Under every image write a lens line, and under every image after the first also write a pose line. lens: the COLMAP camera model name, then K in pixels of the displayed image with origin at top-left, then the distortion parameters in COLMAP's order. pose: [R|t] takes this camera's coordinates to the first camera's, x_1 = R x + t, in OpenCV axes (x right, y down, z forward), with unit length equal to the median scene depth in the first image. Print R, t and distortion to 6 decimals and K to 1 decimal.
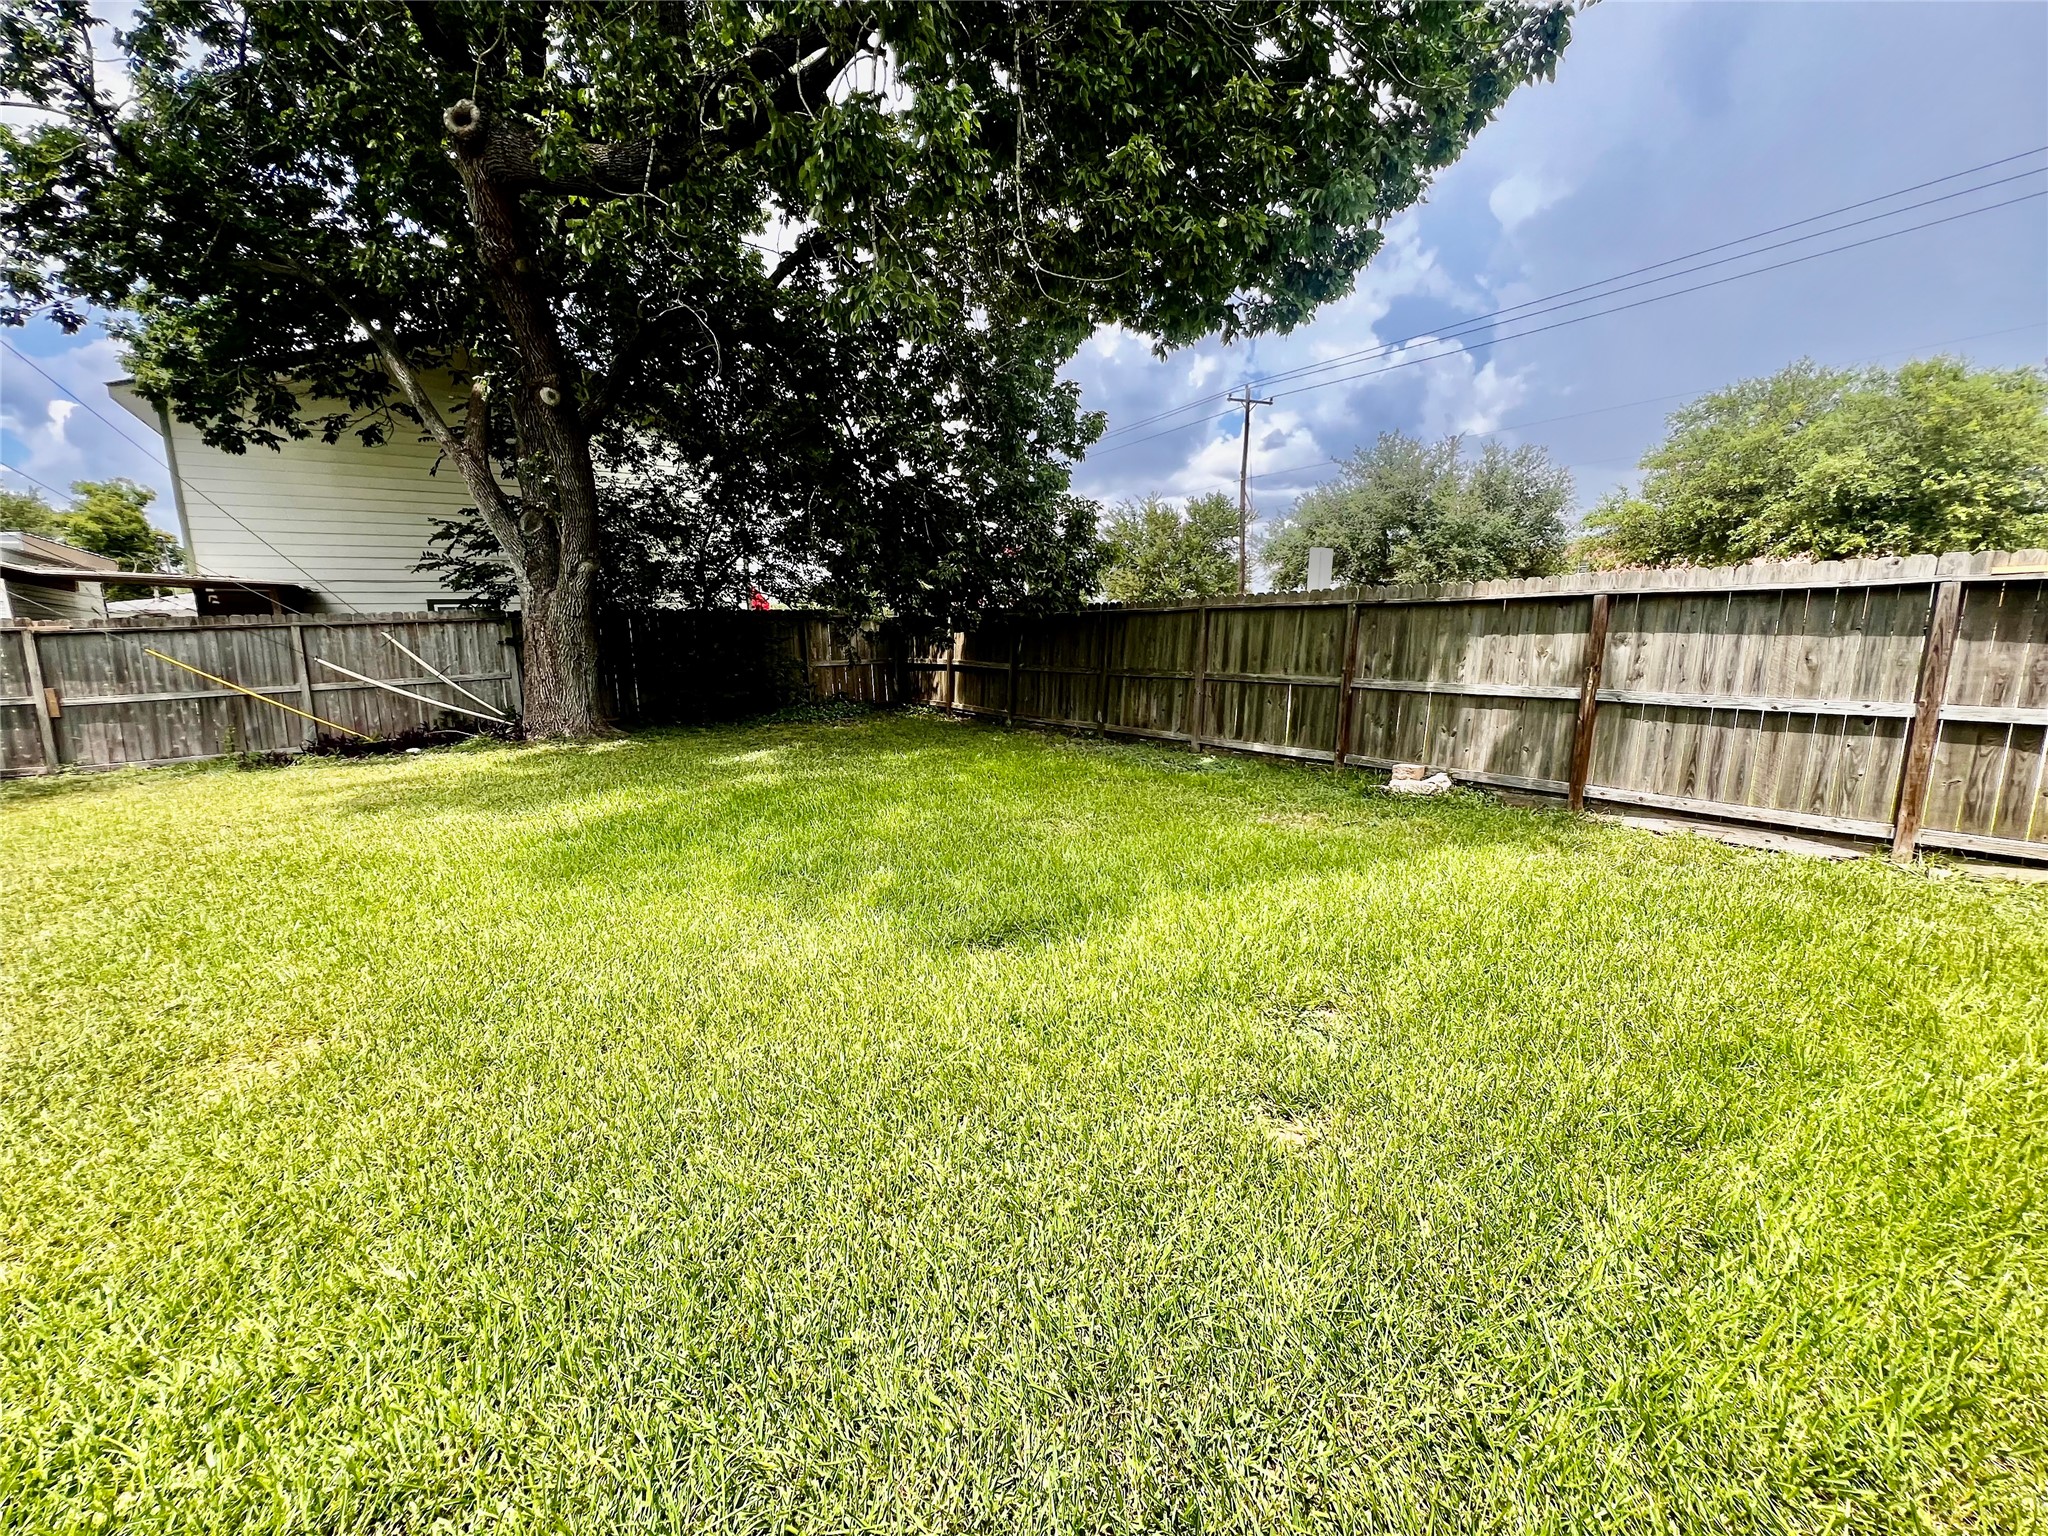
lens RADIAL K [[822.1, 0, 1021.9], [0, 822.1, 765.5], [0, 0, 1]] dist [-0.001631, 0.000910]
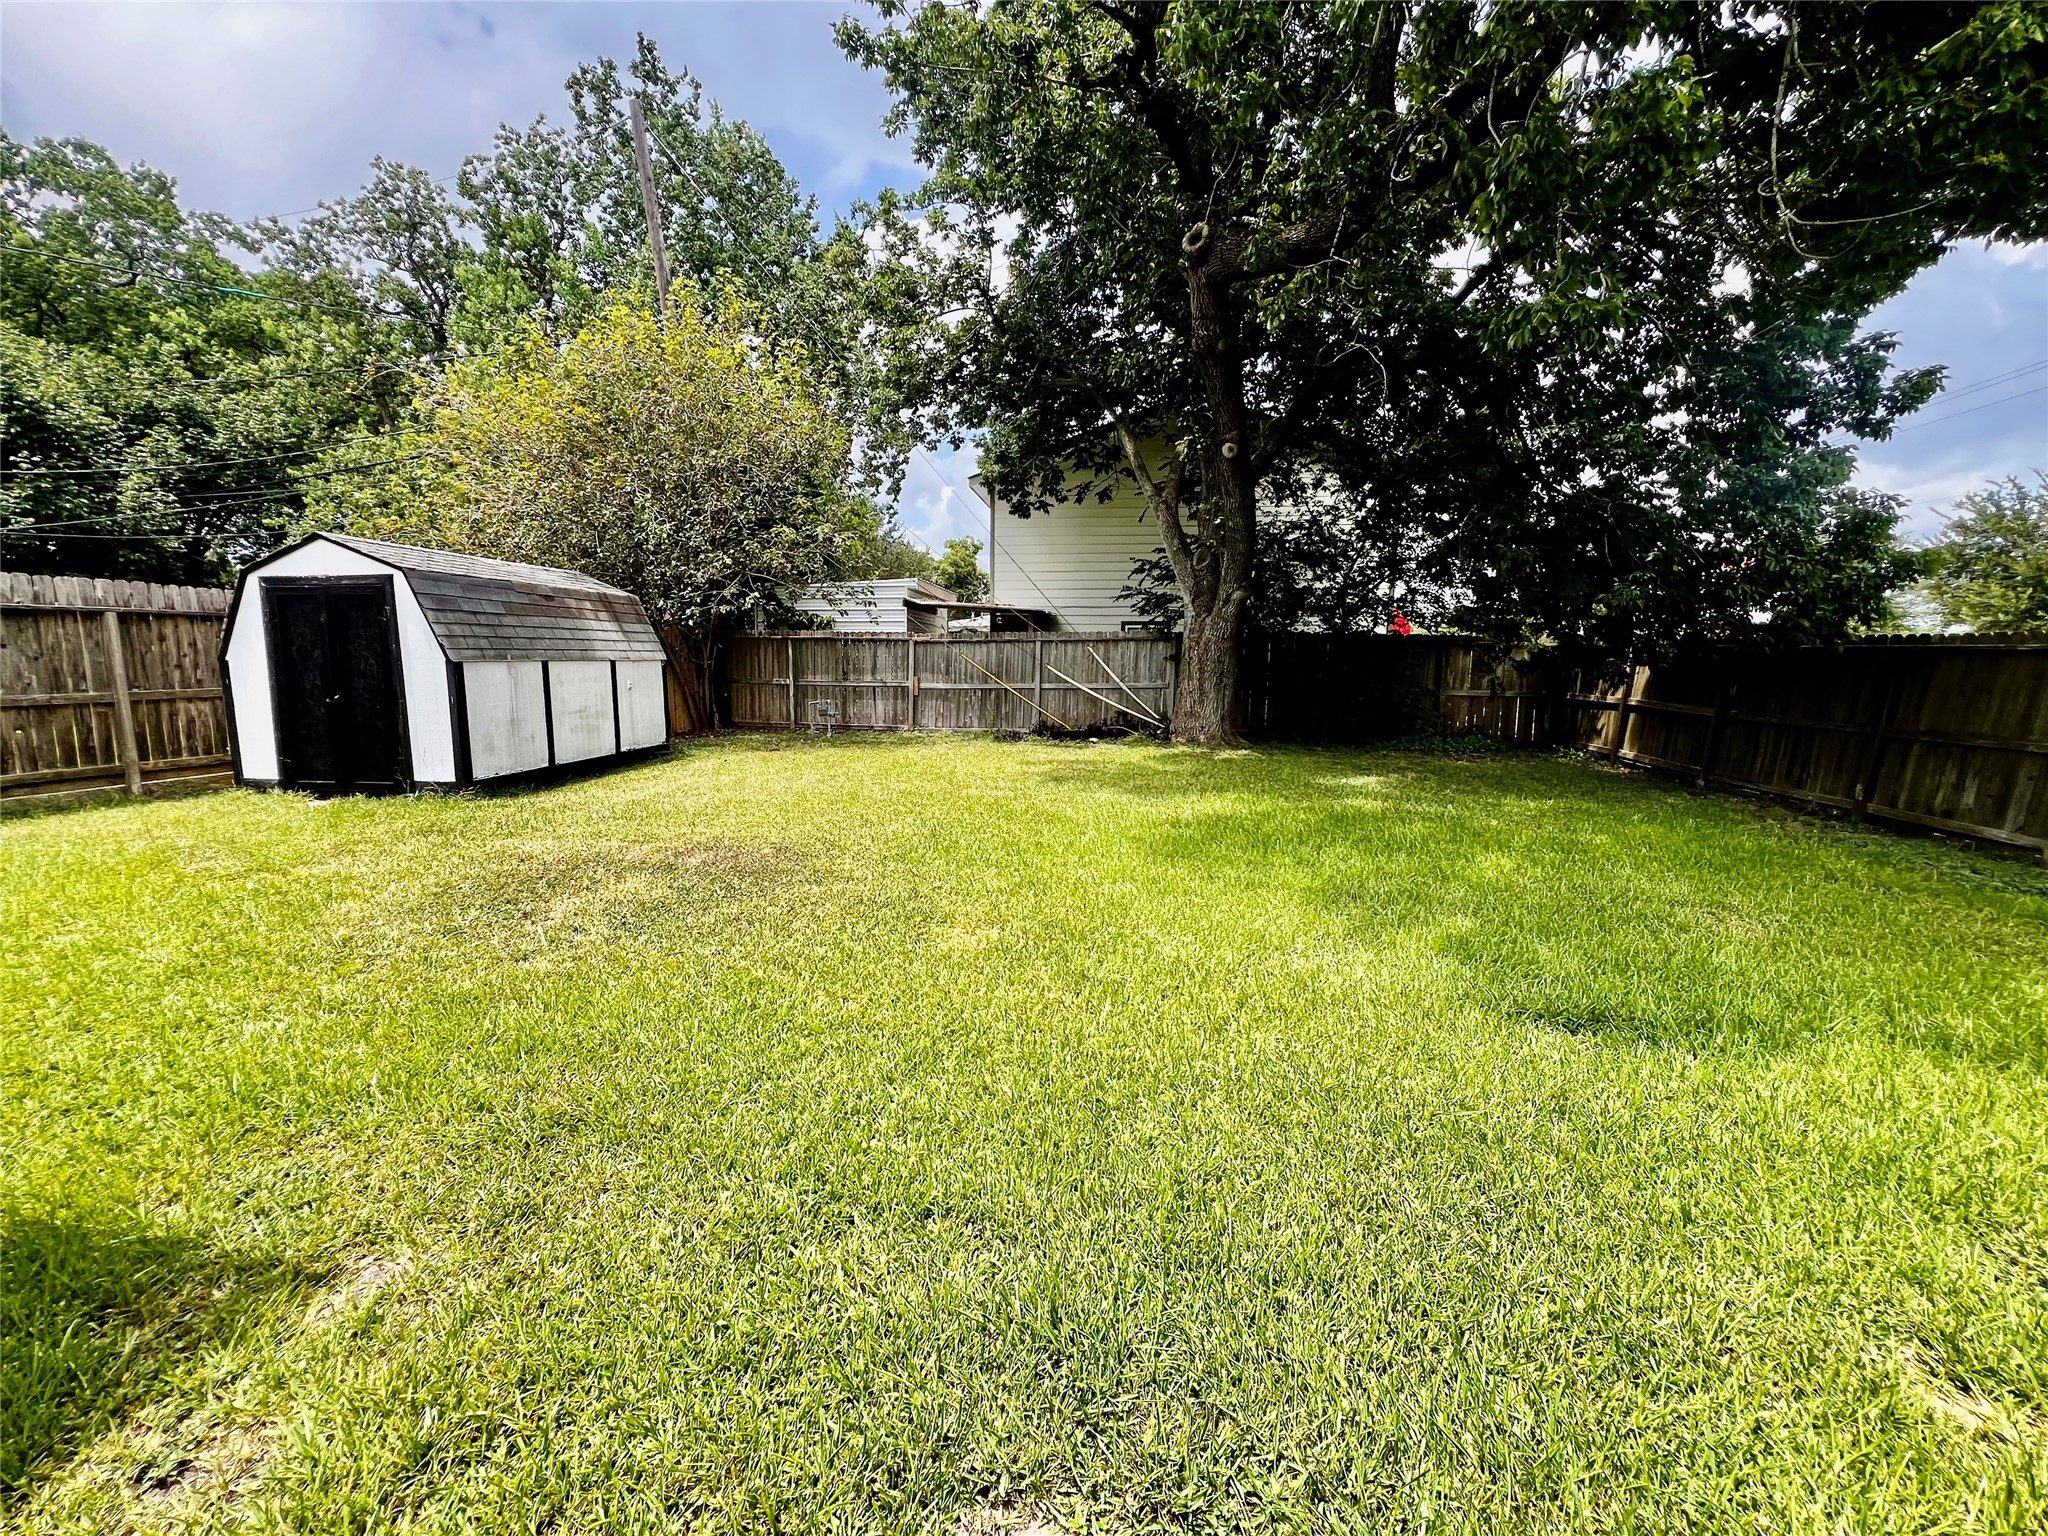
lens RADIAL K [[822.1, 0, 1021.8], [0, 822.1, 755.5], [0, 0, 1]] dist [-0.001631, 0.000910]
pose [[0.735737, 0.116836, -0.667114, 0.031445], [-0.140014, 0.989968, 0.018963, -0.002188], [0.662637, 0.079453, 0.744715, -0.024362]]
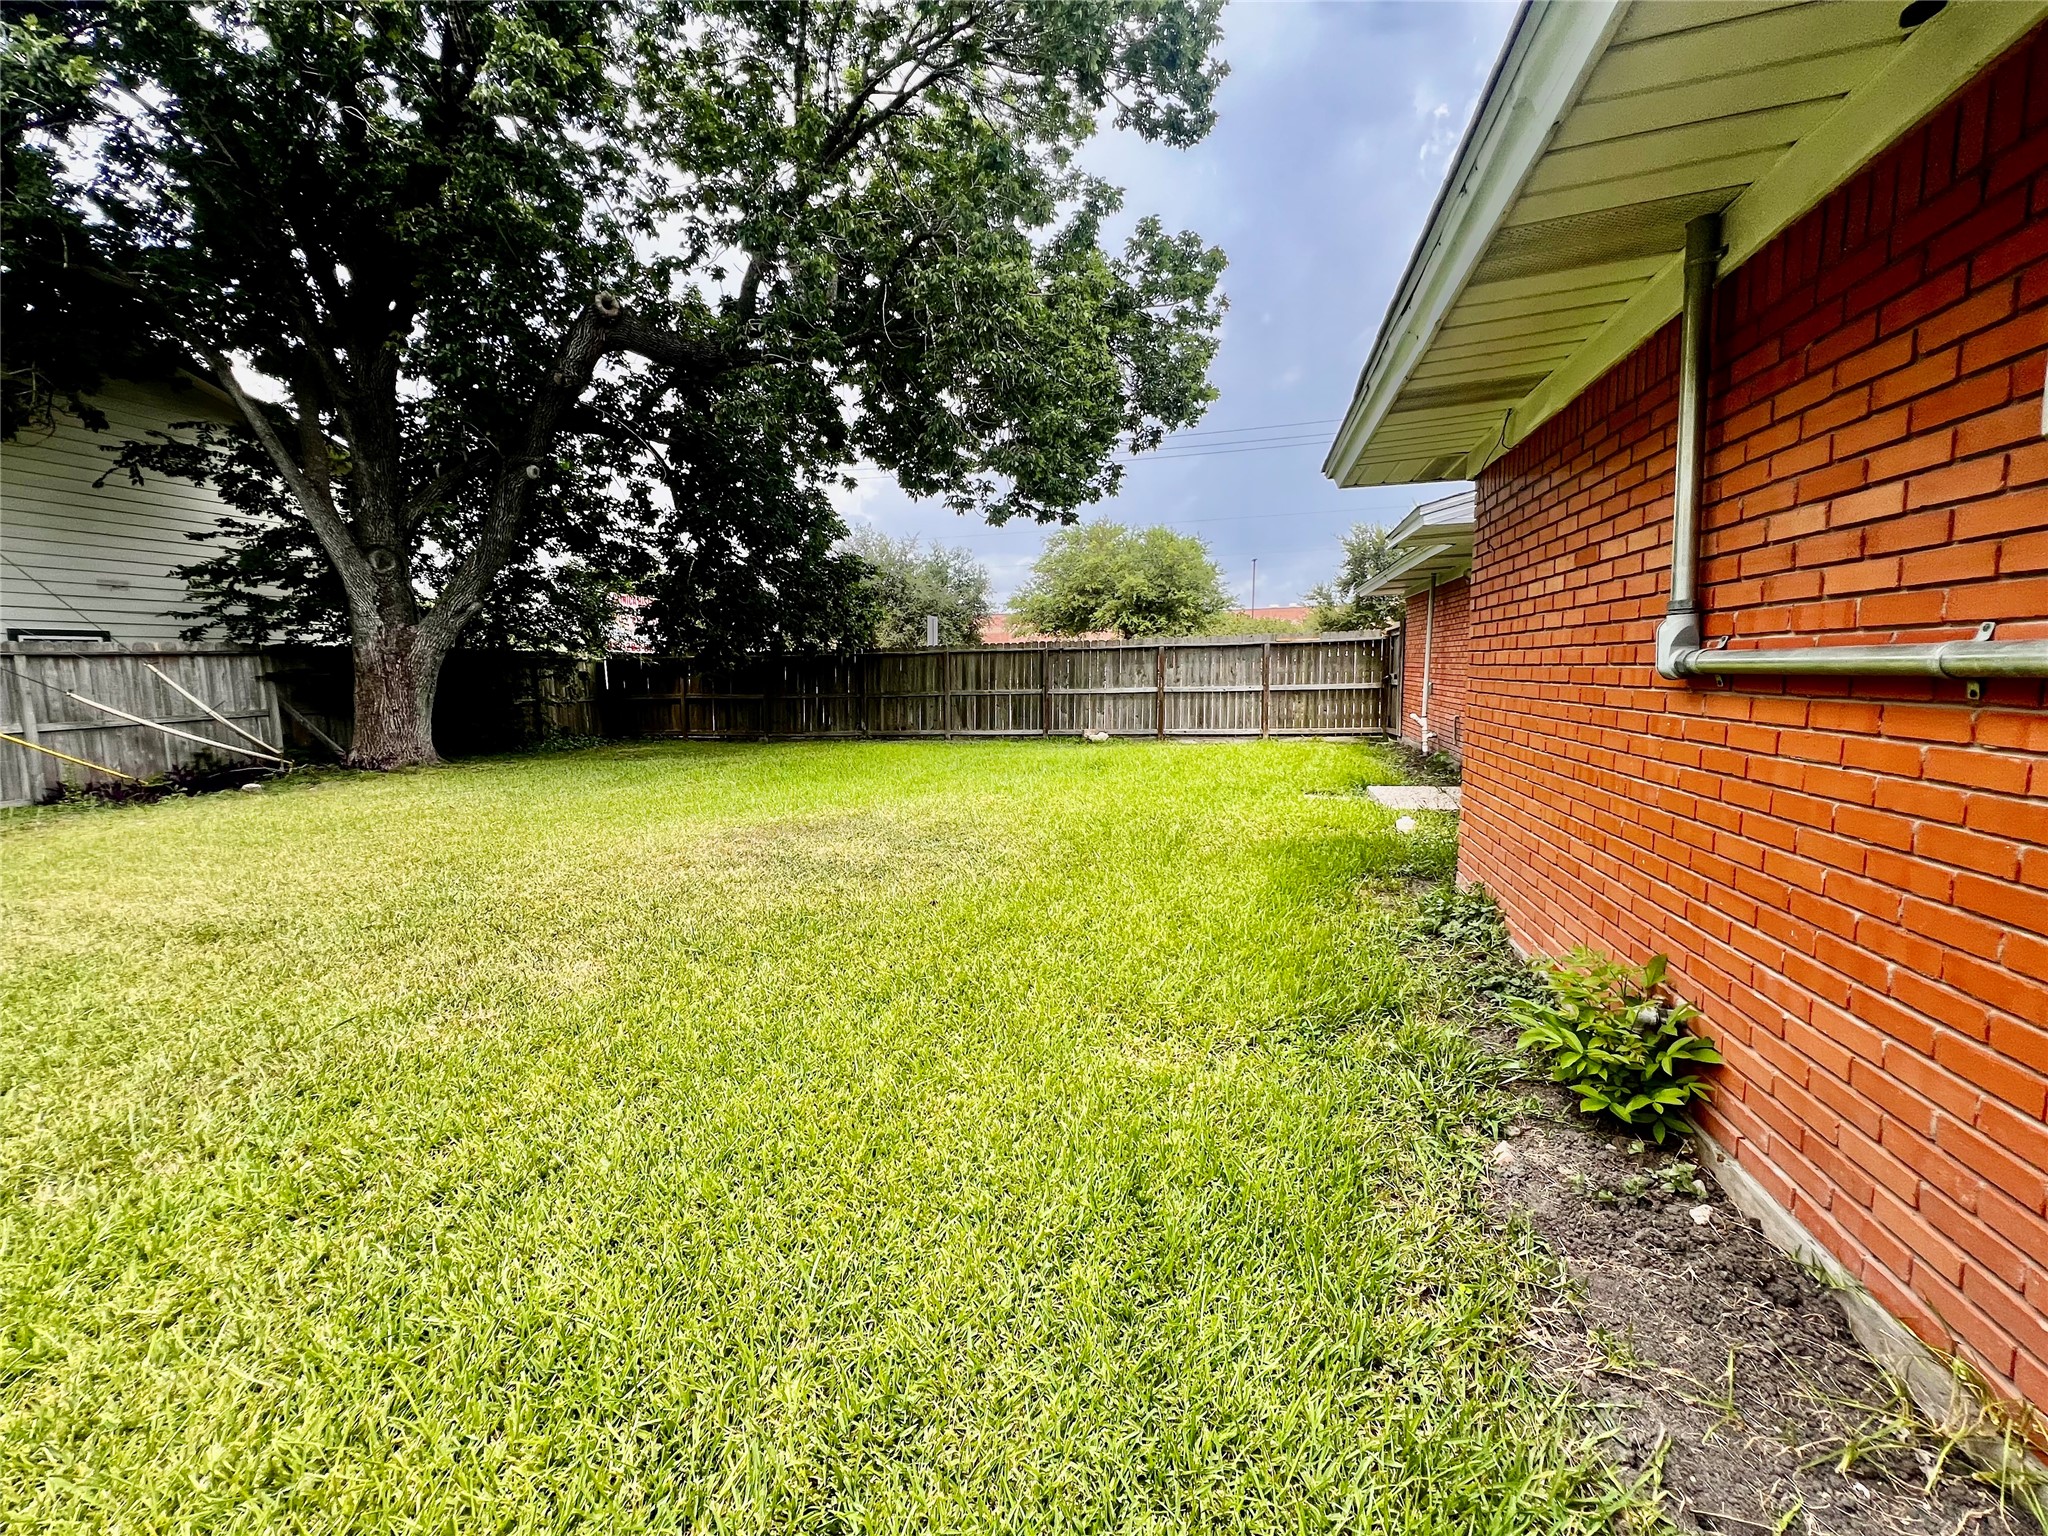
lens RADIAL K [[822.1, 0, 1023.1], [0, 822.1, 771.3], [0, 0, 1]] dist [-0.001631, 0.000910]
pose [[0.764628, -0.075188, 0.640071, -0.620123], [0.114839, 0.993172, -0.020521, 0.081039], [-0.634157, 0.089196, 0.768042, -0.283873]]
